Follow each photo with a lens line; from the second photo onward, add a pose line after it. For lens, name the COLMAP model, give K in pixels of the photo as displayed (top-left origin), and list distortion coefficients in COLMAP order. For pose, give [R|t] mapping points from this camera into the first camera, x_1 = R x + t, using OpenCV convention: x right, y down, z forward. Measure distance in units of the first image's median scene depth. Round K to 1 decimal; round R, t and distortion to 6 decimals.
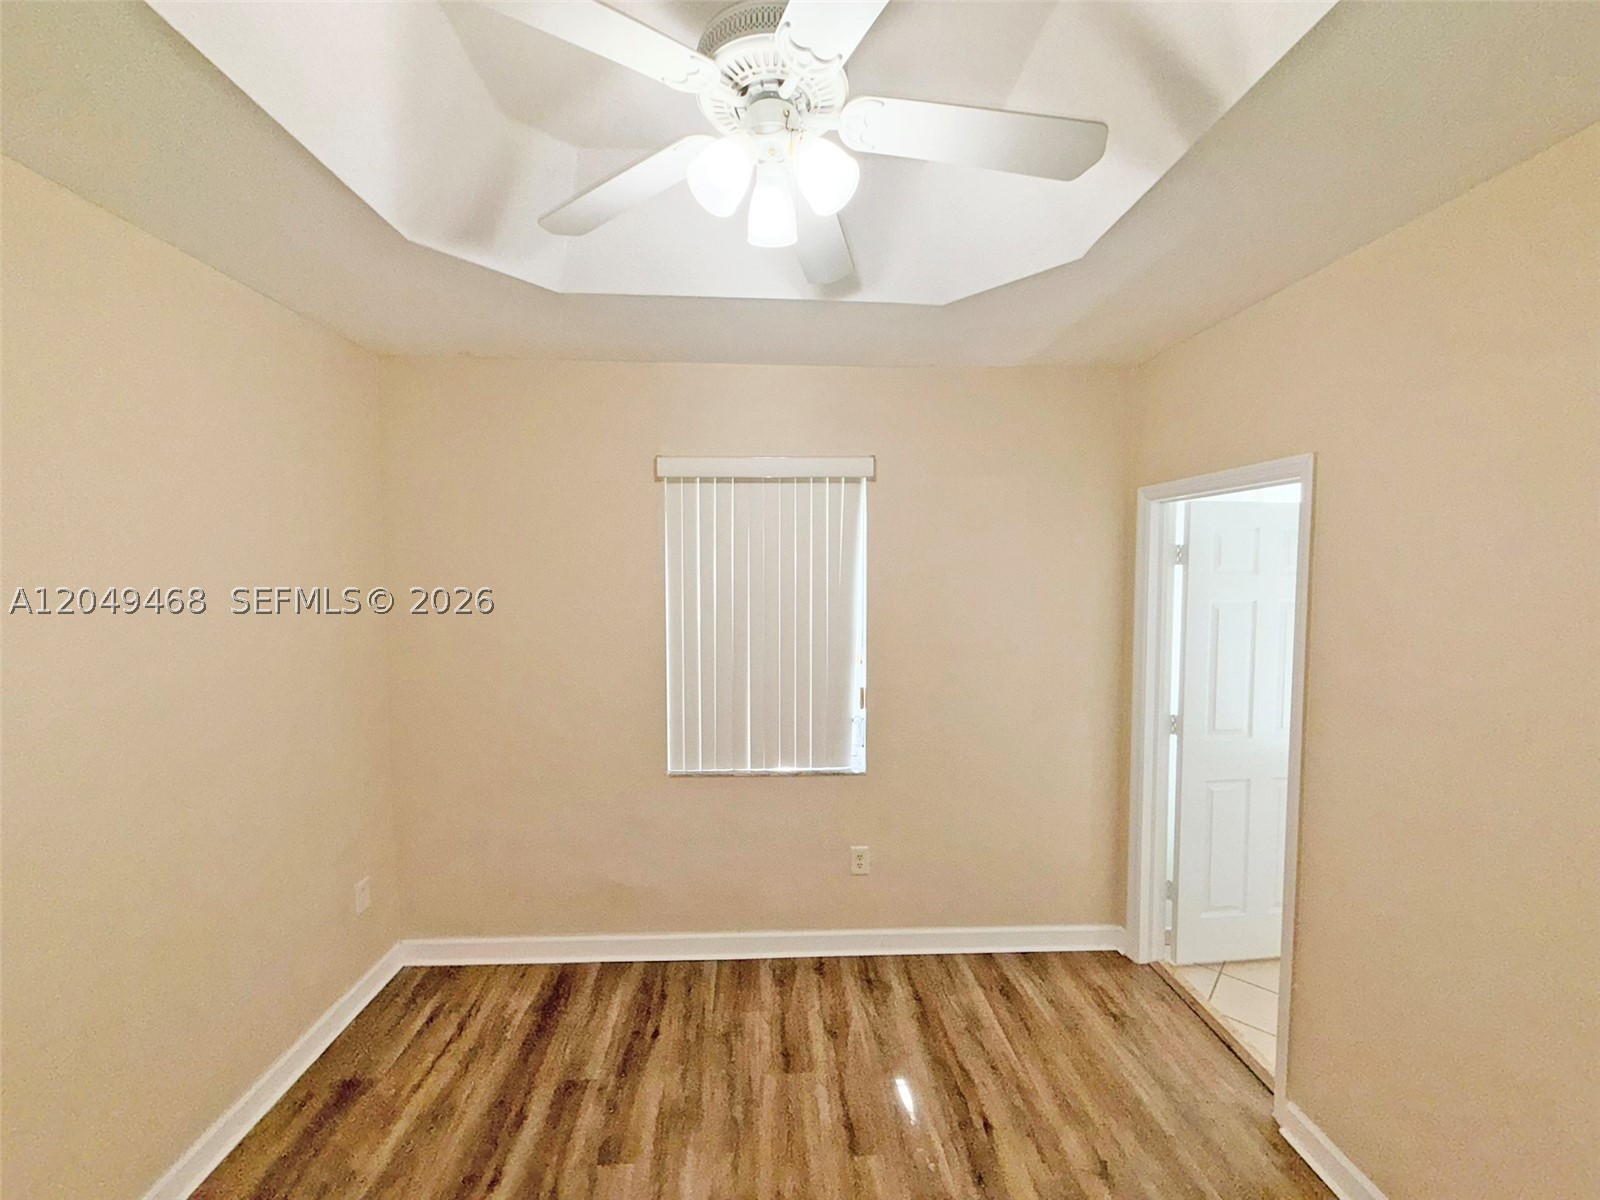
lens RADIAL K [[633.9, 0, 789.7], [0, 633.9, 597.2], [0, 0, 1]] dist [0.000482, -0.000211]
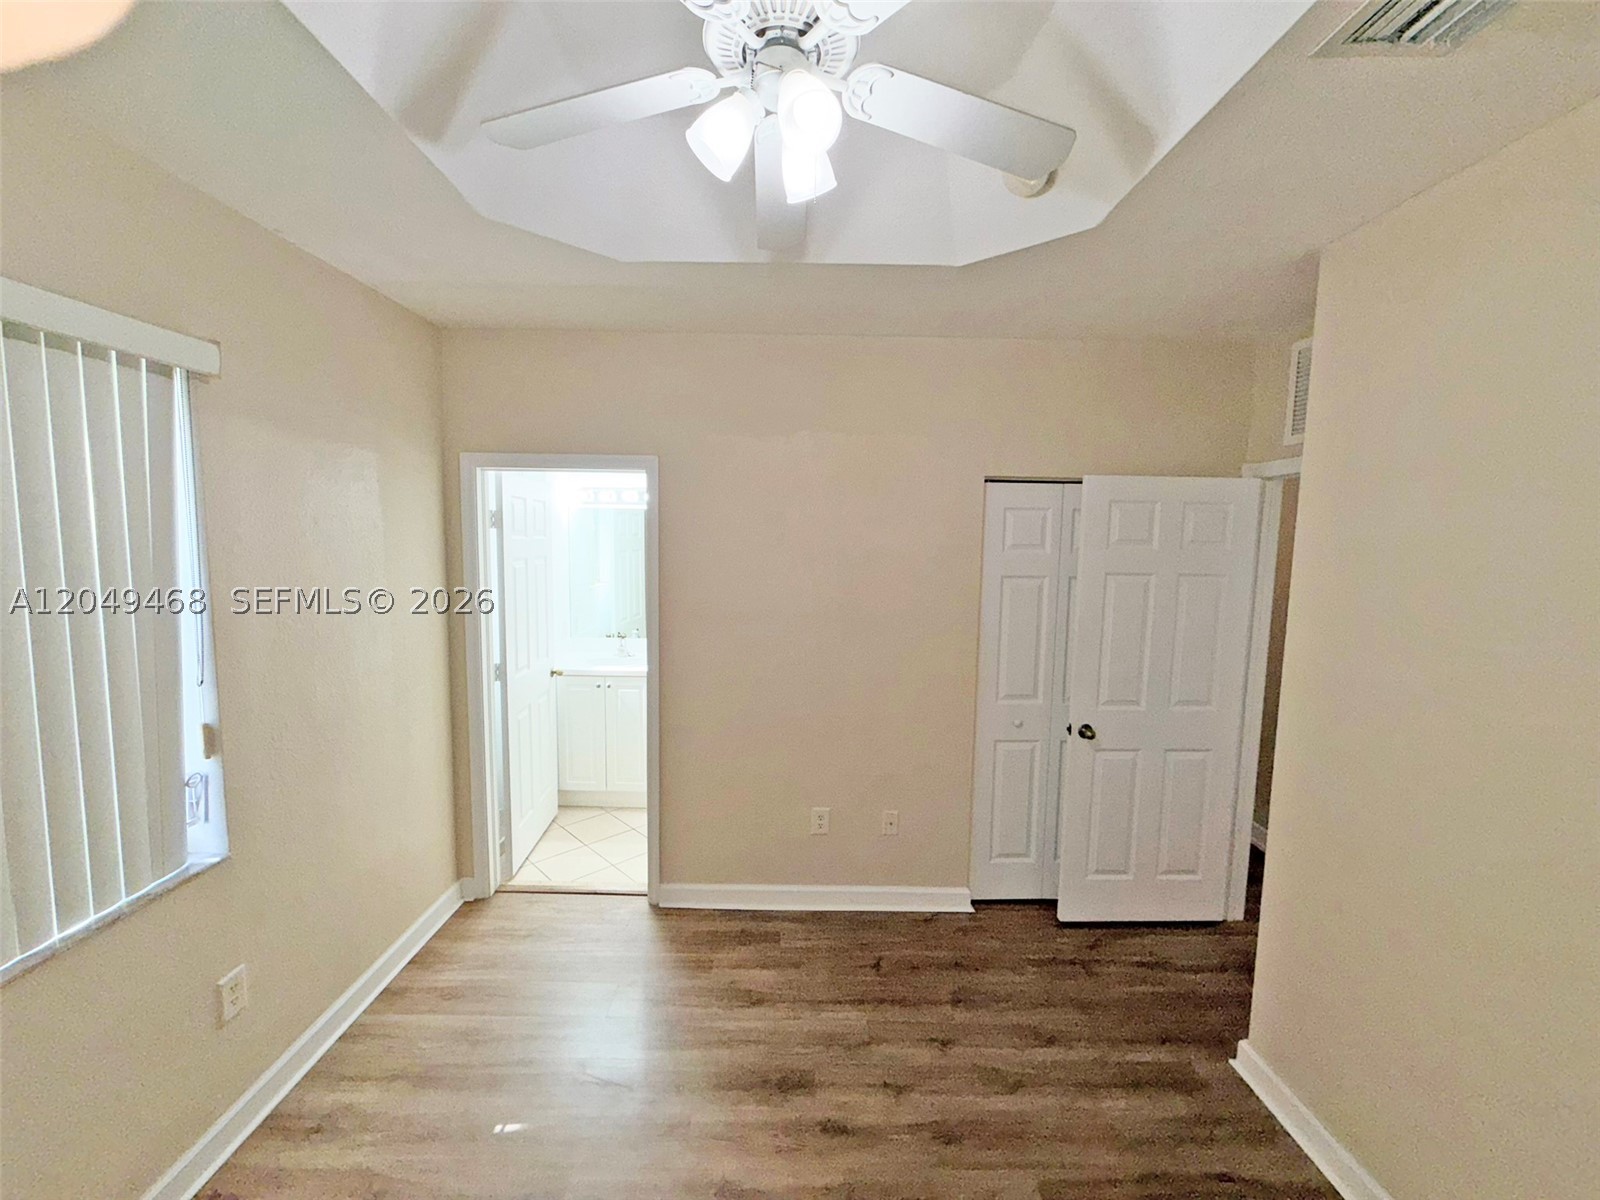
lens RADIAL K [[633.9, 0, 789.7], [0, 633.9, 597.2], [0, 0, 1]] dist [0.000482, -0.000211]
pose [[0.051532, -0.092310, 0.994396, -0.473446], [0.034766, 0.995281, 0.090591, -0.014808], [-0.998066, 0.029903, 0.054498, 0.424715]]
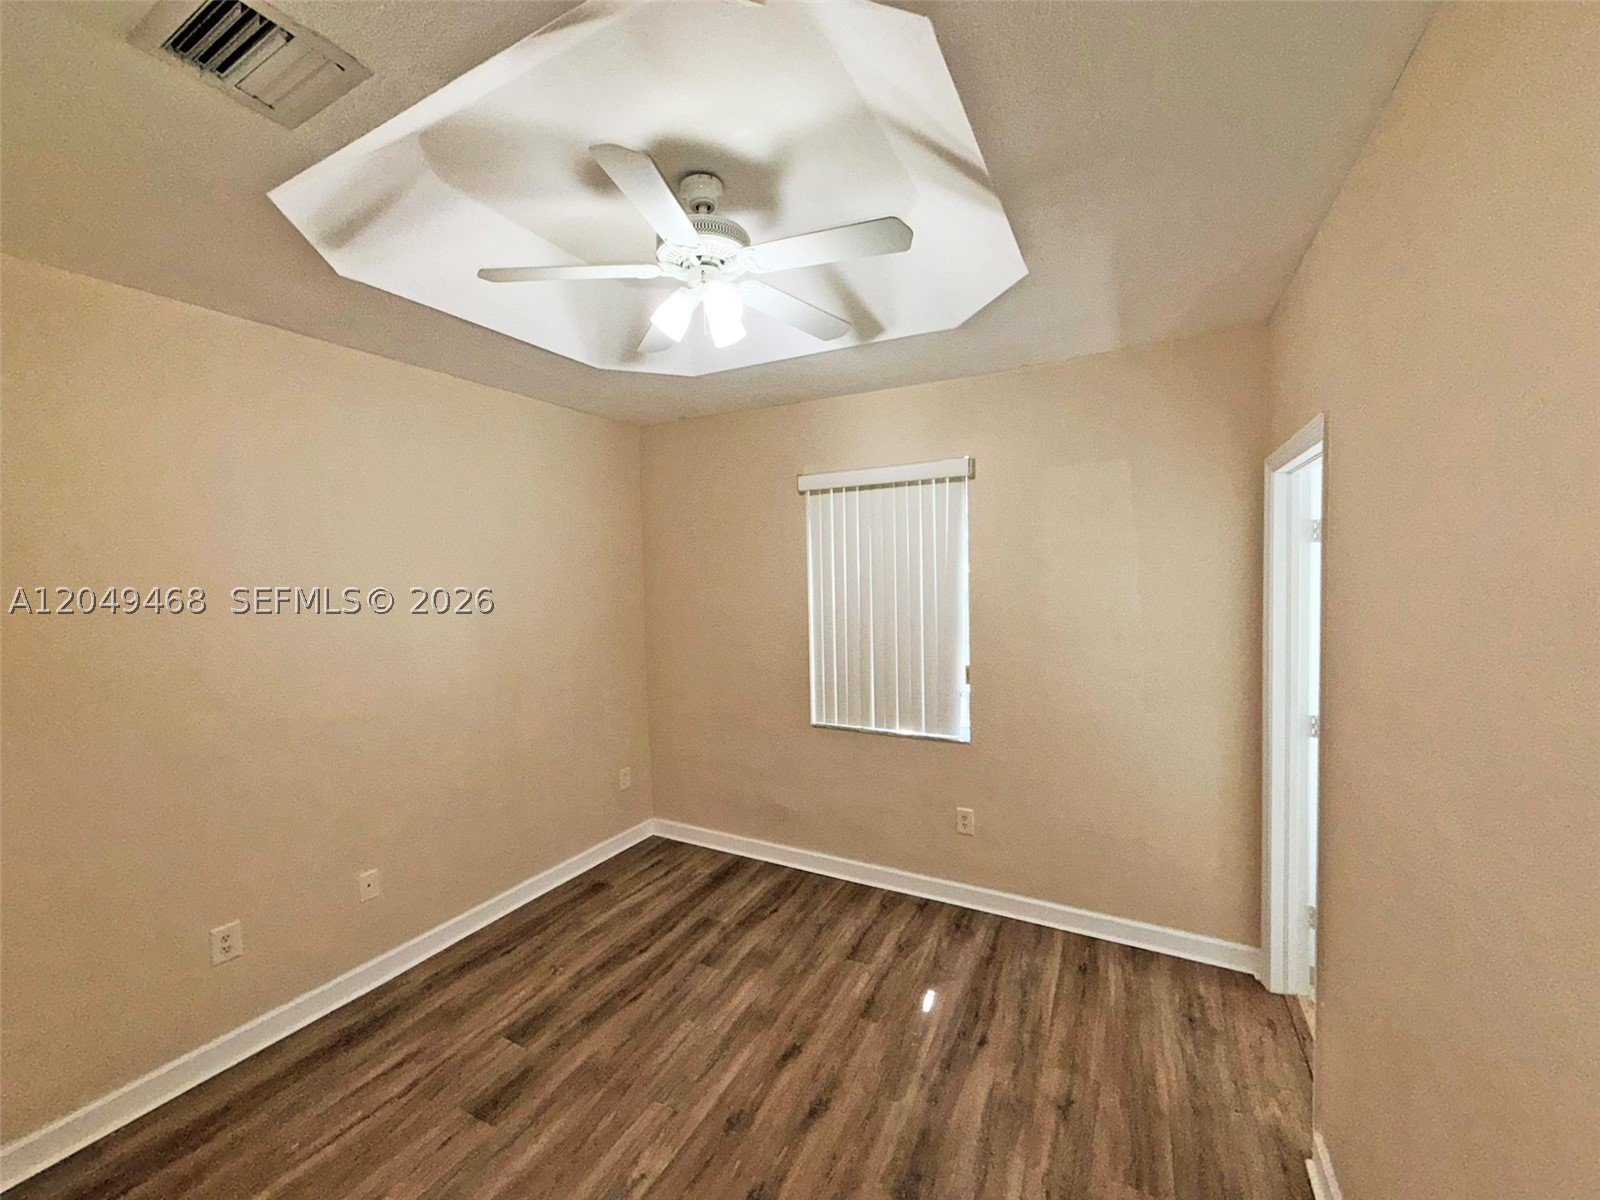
lens RADIAL K [[633.9, 0, 789.7], [0, 633.9, 597.2], [0, 0, 1]] dist [0.000482, -0.000211]
pose [[0.858367, 0.001235, -0.513035, 0.437192], [-0.004177, 0.999981, -0.004581, 0.031682], [0.513020, 0.006075, 0.858355, -0.116226]]
